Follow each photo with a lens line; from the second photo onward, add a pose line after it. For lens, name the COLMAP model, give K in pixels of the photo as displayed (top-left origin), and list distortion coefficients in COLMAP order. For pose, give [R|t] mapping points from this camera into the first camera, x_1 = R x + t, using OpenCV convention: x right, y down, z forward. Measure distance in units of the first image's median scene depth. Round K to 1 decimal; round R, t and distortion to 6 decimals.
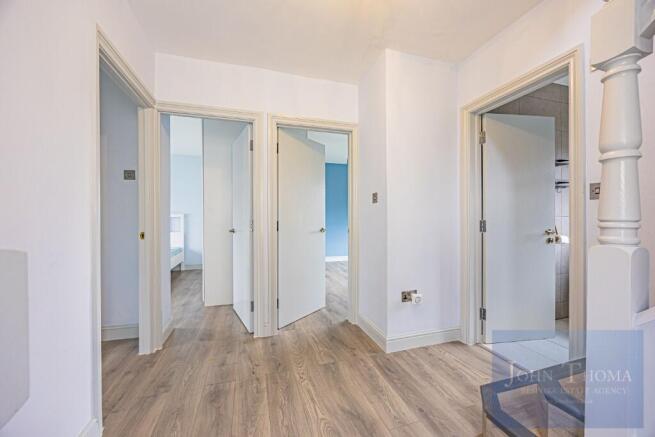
lens RADIAL K [[249.3, 0, 327.5], [0, 249.3, 218.5], [0, 0, 1]] dist [-0.000111, -0.000018]
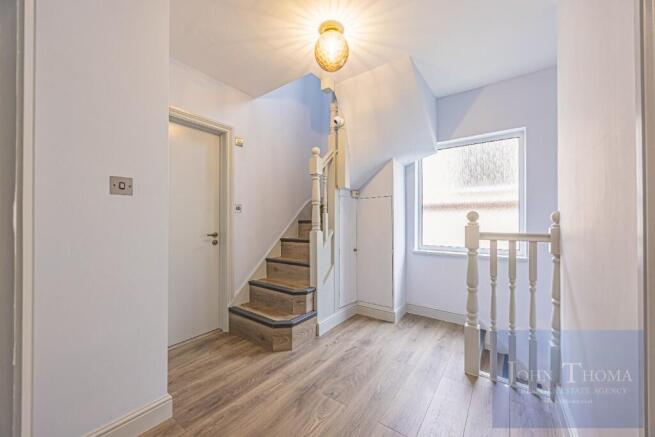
lens RADIAL K [[249.3, 0, 327.5], [0, 249.3, 218.5], [0, 0, 1]] dist [-0.000111, -0.000018]
pose [[-0.592425, 0.008026, 0.805585, -0.734731], [0.003739, 0.999967, -0.007212, -0.004686], [-0.805617, -0.001261, -0.592436, 1.338850]]
